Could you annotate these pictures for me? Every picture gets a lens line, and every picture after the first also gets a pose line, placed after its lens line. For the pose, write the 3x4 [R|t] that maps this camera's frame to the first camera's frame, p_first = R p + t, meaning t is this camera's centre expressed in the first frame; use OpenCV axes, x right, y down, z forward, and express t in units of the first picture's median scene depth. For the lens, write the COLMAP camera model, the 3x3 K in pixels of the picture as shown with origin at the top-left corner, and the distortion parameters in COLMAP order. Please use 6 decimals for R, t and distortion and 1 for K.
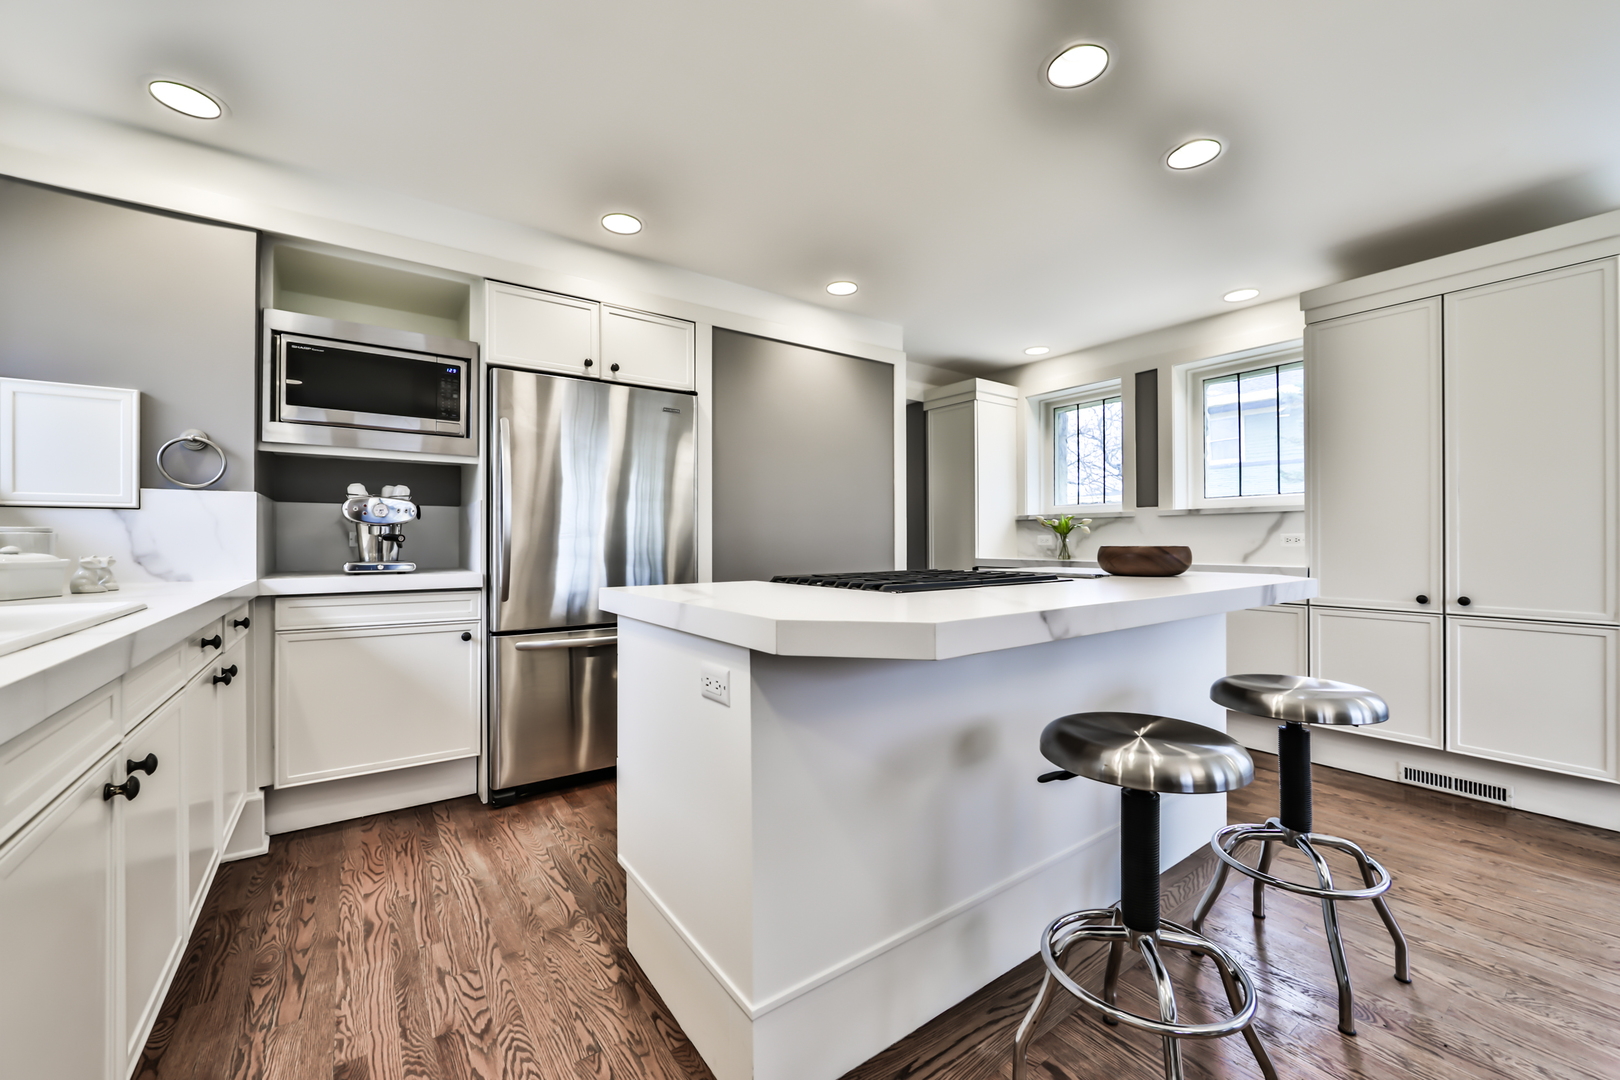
lens RADIAL K [[637.5, 0, 798.3], [0, 637.5, 541.4], [0, 0, 1]] dist [-0.015716, 0.002839]
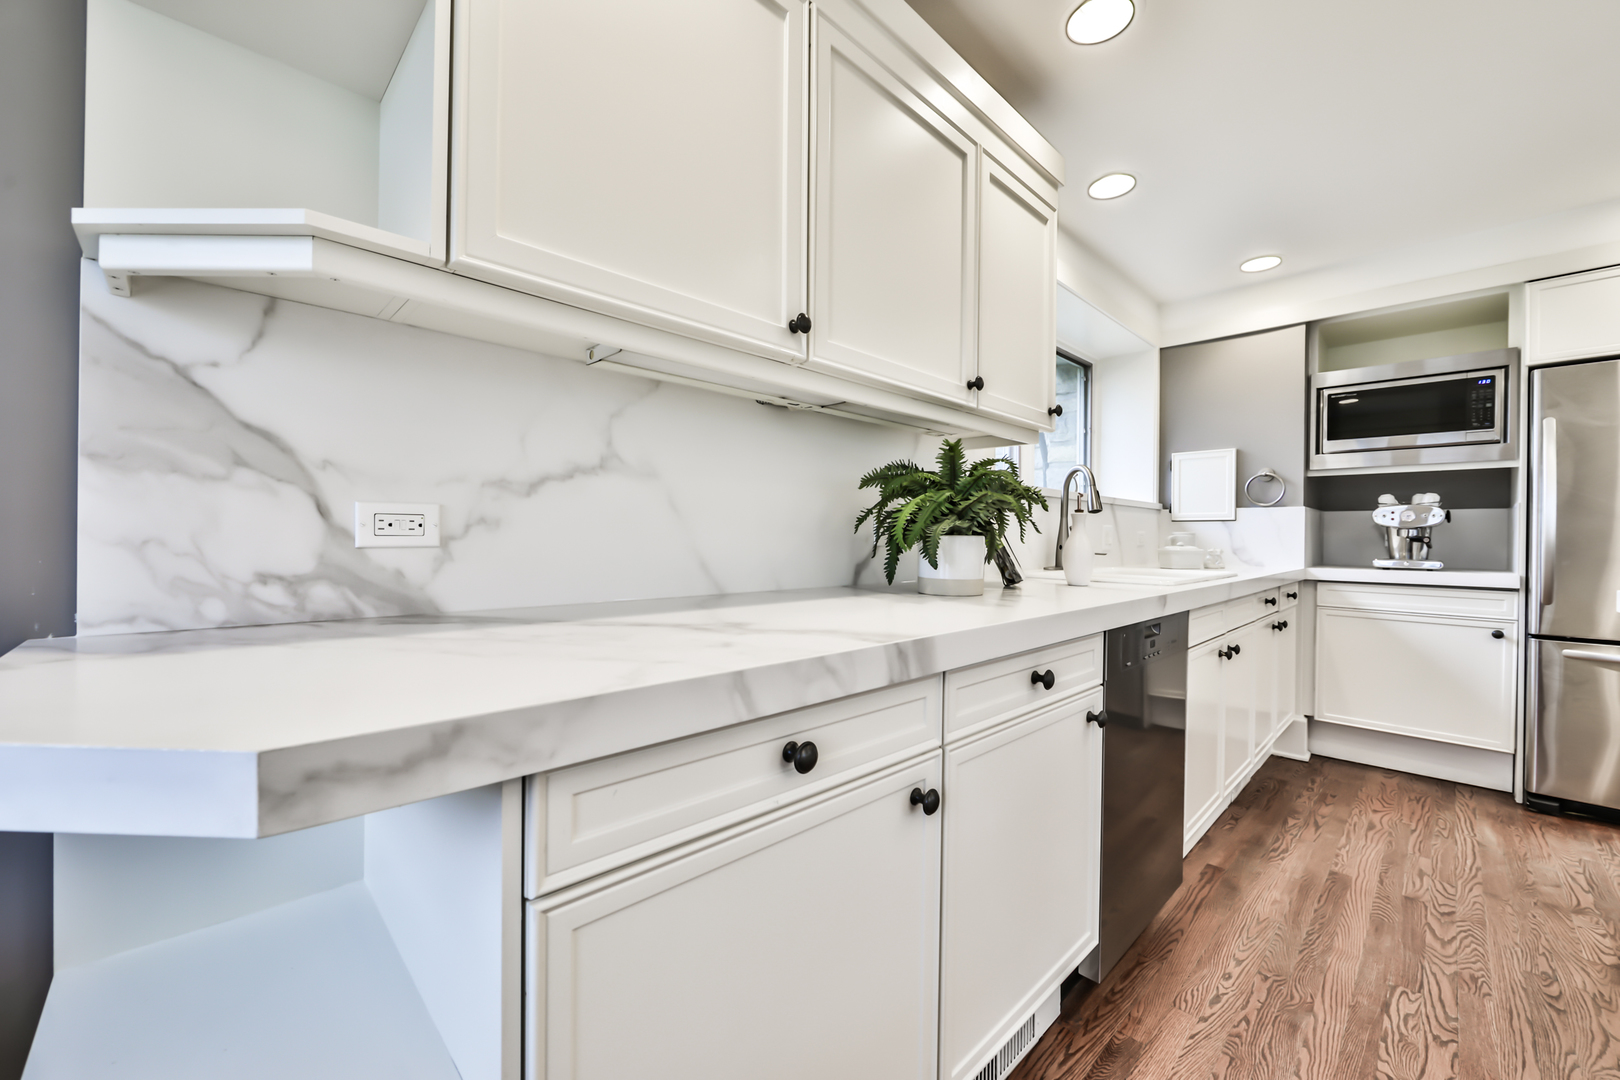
lens RADIAL K [[637.5, 0, 801.3], [0, 637.5, 535.1], [0, 0, 1]] dist [-0.015716, 0.002839]
pose [[0.157899, 0.000038, -0.987455, 0.359487], [-0.011136, 0.999936, -0.001742, 0.001521], [0.987392, 0.011271, 0.157889, -0.337092]]
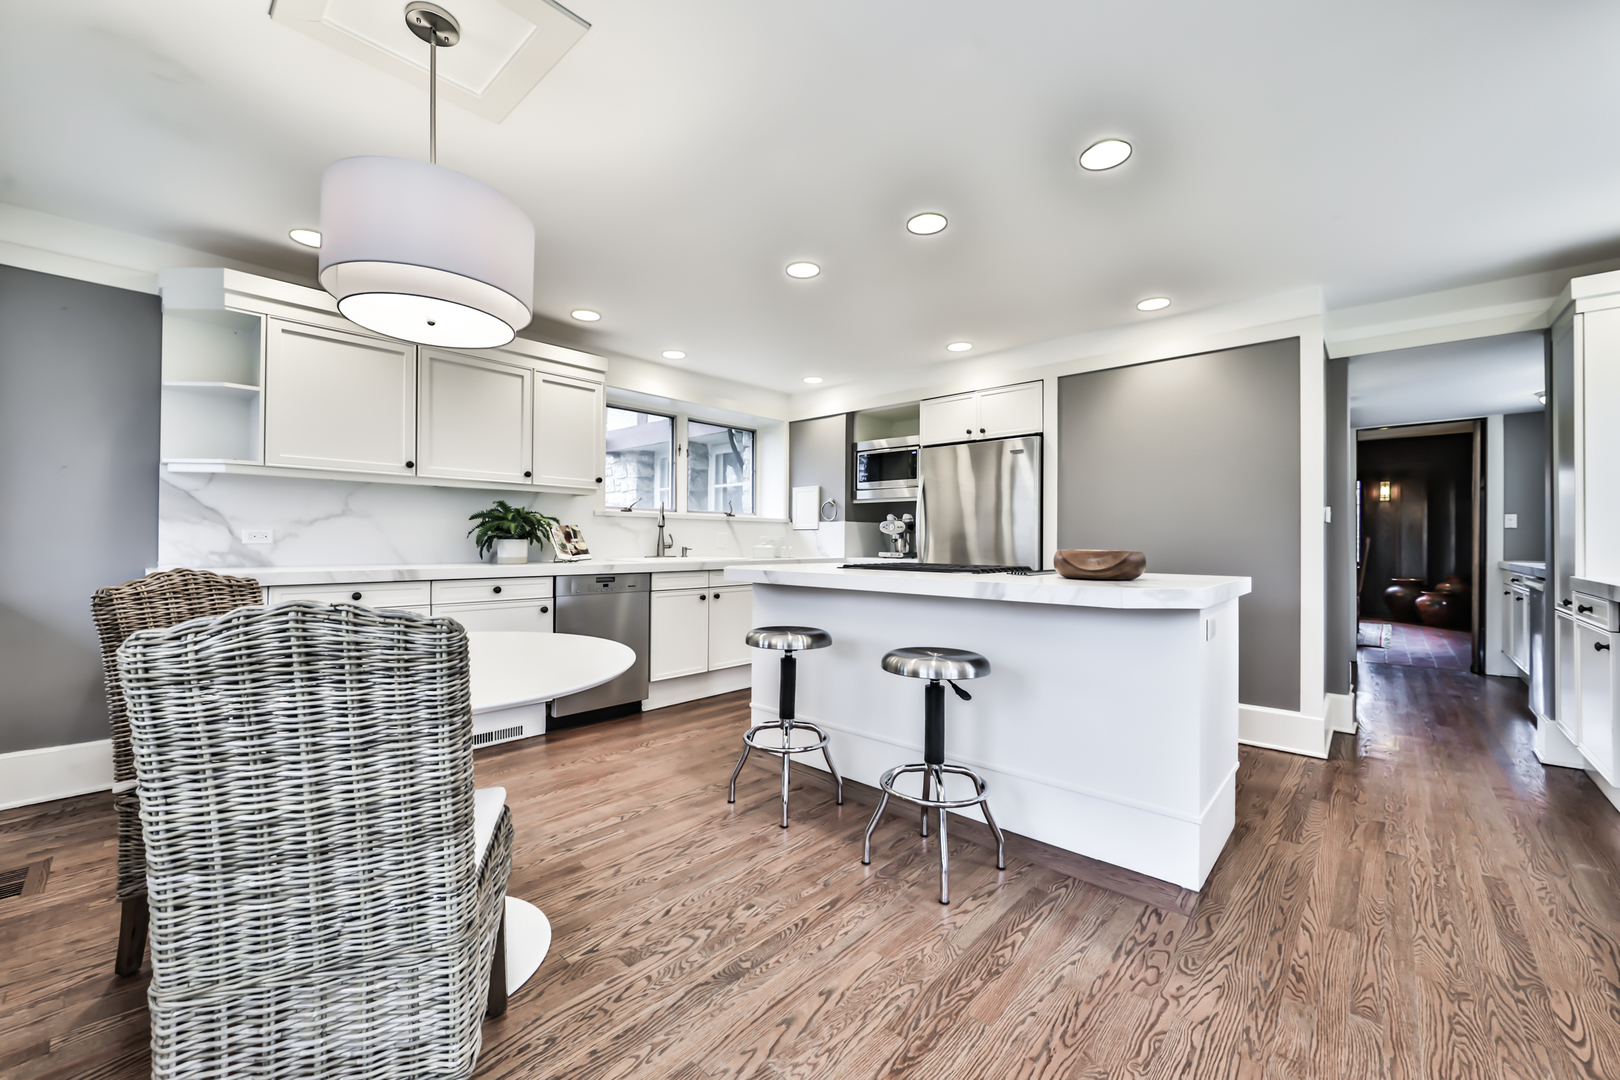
lens RADIAL K [[637.5, 0, 809.6], [0, 637.5, 533.2], [0, 0, 1]] dist [-0.015716, 0.002839]
pose [[0.211748, -0.011061, -0.977262, 1.458691], [-0.005819, 0.999904, -0.012578, -0.000106], [0.977307, 0.008350, 0.211663, 0.329516]]
